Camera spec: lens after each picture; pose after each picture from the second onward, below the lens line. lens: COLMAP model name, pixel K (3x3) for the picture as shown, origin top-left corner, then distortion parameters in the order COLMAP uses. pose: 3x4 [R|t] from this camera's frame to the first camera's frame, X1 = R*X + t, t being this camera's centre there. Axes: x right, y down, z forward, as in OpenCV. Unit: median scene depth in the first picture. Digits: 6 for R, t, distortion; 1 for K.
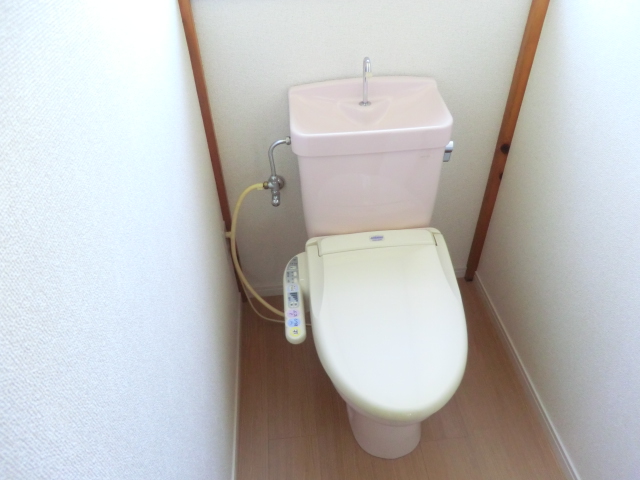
lens RADIAL K [[444.8, 0, 350.2], [0, 444.8, 239.5], [0, 0, 1]] dist [-0.025399, 0.001055]
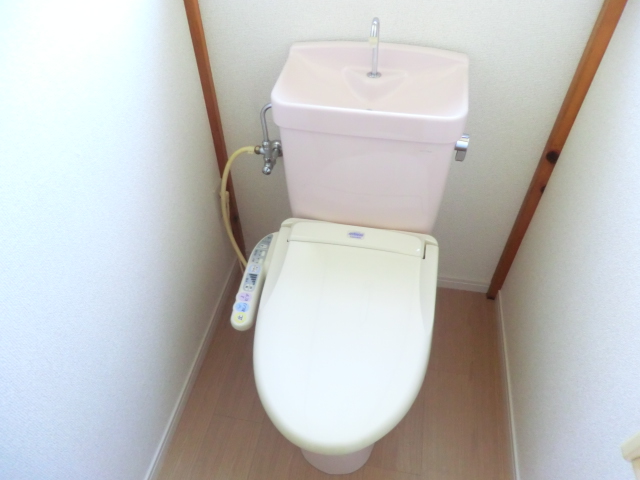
lens RADIAL K [[444.8, 0, 350.2], [0, 444.8, 239.5], [0, 0, 1]] dist [-0.025399, 0.001055]
pose [[0.957715, 0.217424, -0.188436, 0.210620], [-0.199646, 0.973797, 0.108910, -0.084902], [0.207178, -0.066685, 0.976028, 0.154125]]
